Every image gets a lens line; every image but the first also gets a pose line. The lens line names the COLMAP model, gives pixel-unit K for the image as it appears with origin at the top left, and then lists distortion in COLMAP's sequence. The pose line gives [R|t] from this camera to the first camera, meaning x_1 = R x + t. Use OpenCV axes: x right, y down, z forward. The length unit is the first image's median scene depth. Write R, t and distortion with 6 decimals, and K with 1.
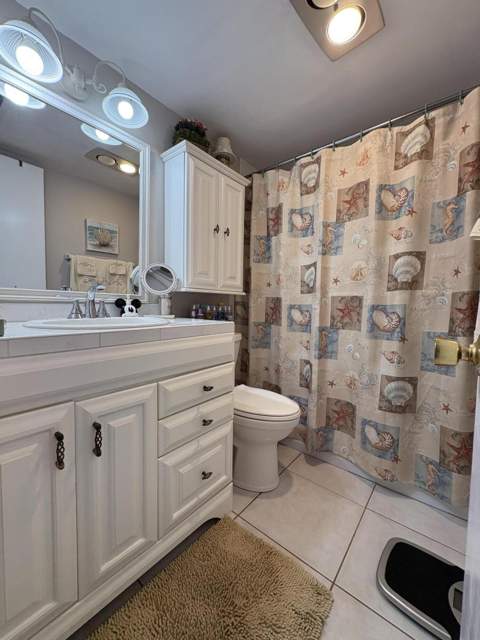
lens RADIAL K [[255.4, 0, 248.5], [0, 255.4, 278.6], [0, 0, 1]] dist [-0.000179, 0.000217]
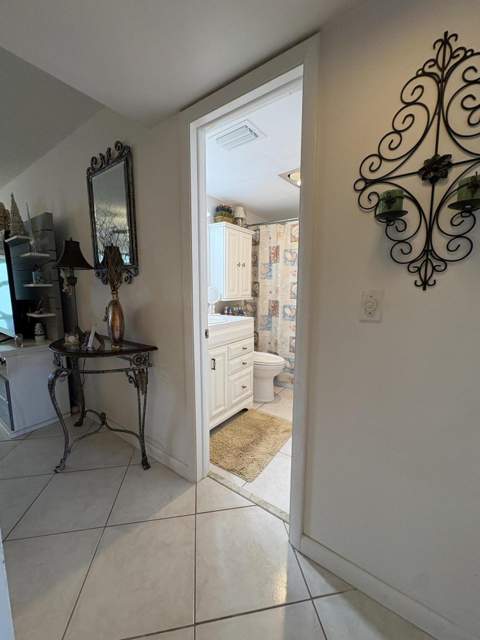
lens RADIAL K [[255.4, 0, 237.9], [0, 255.4, 310.1], [0, 0, 1]] dist [-0.000179, 0.000217]
pose [[0.999211, -0.017893, -0.035454, -0.078018], [0.024417, 0.980872, 0.193117, -0.196521], [0.031320, -0.193830, 0.980535, -0.650270]]
